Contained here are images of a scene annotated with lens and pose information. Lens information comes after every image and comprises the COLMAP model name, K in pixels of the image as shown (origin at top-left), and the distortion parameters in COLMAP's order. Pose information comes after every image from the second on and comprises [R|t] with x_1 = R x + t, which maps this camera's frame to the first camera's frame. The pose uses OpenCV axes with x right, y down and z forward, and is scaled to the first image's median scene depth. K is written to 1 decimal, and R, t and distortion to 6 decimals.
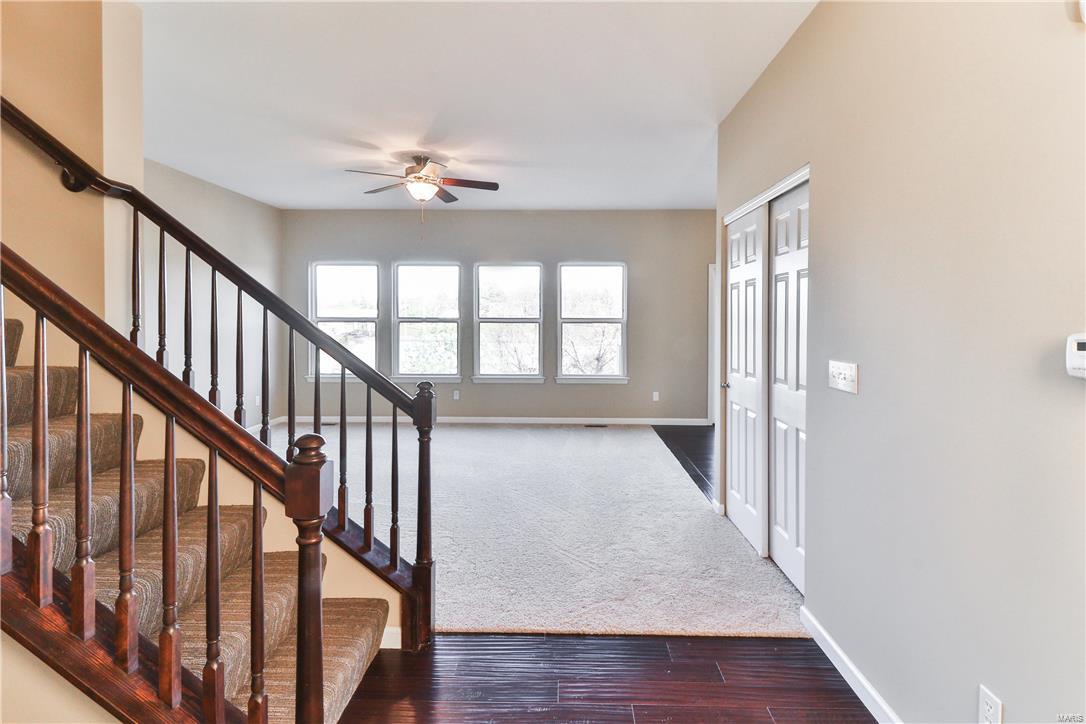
lens RADIAL K [[557.3, 0, 548.4], [0, 557.3, 325.8], [0, 0, 1]] dist [0.019240, -0.000871]
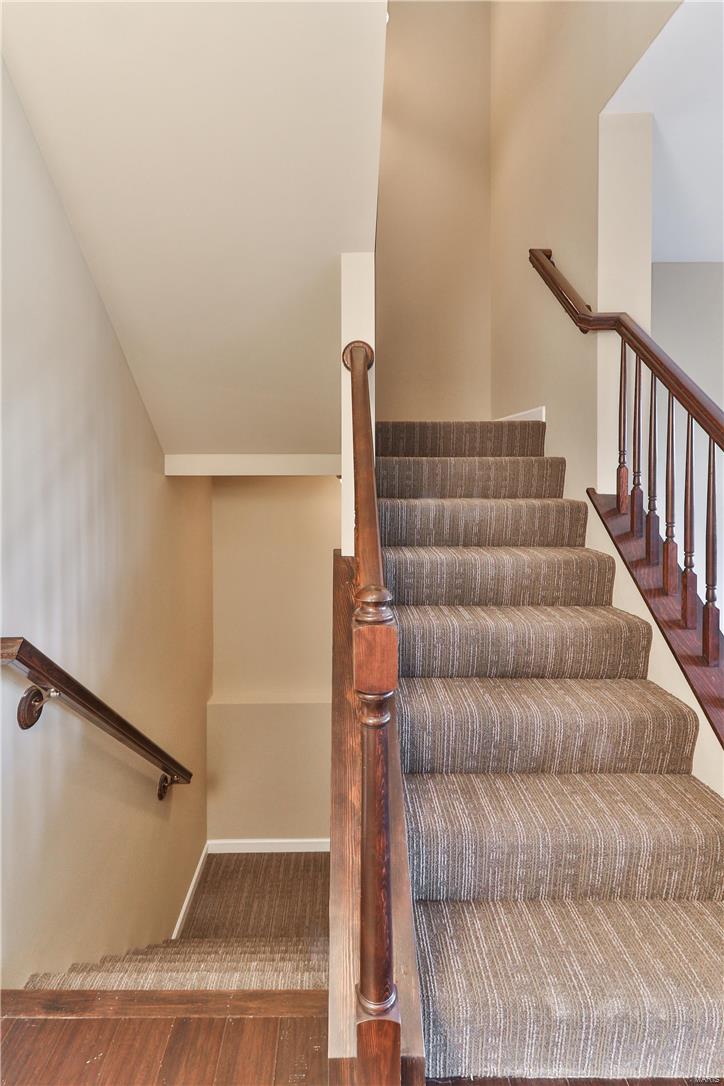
lens RADIAL K [[580.8, 0, 343.1], [0, 580.8, 471.5], [0, 0, 1]] dist [0.019798, -0.009193]
pose [[0.033664, 0.005393, -0.999419, 0.120916], [-0.012509, 0.999909, 0.004974, 0.008905], [0.999355, 0.012334, 0.033728, 0.285317]]
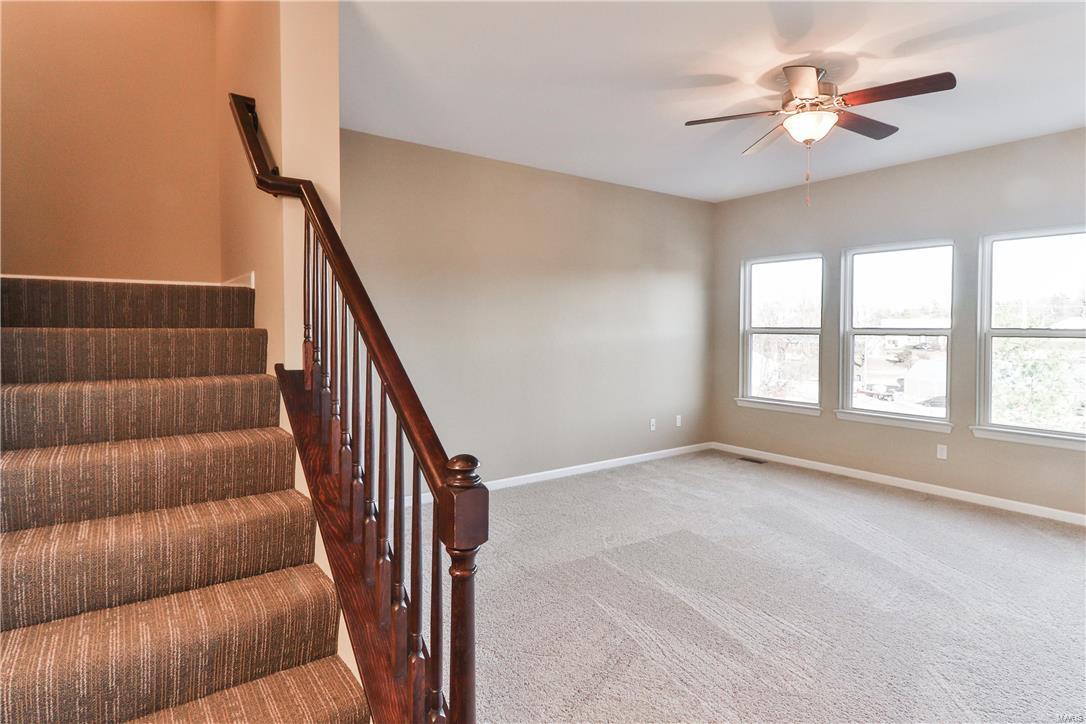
lens RADIAL K [[580.8, 0, 545.1], [0, 580.8, 342.2], [0, 0, 1]] dist [0.019798, -0.009193]
pose [[0.616931, 0.019371, -0.786778, 0.127098], [-0.012268, 0.999812, 0.014996, -0.005679], [0.786921, 0.000400, 0.617053, 0.408631]]
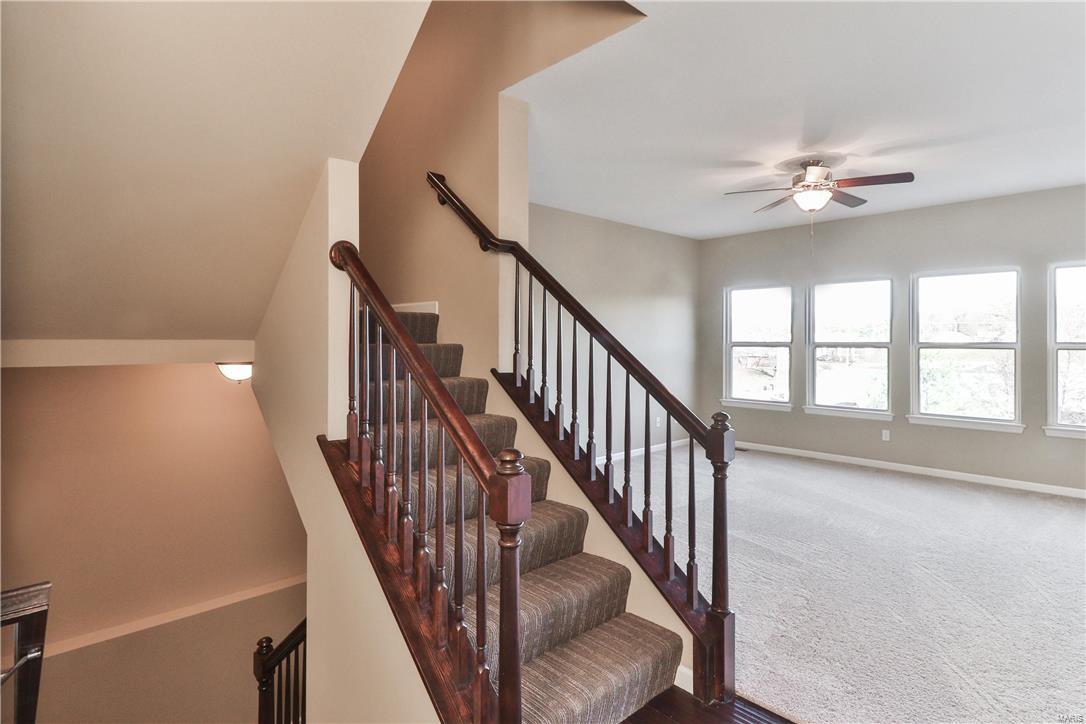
lens RADIAL K [[563.6, 0, 551.3], [0, 563.6, 343.6], [0, 0, 1]] dist [0.017757, -0.001583]
pose [[0.709495, -0.000243, -0.704710, 0.129591], [-0.008132, 0.999931, -0.008532, -0.001630], [0.704663, 0.011784, 0.709444, 0.080977]]
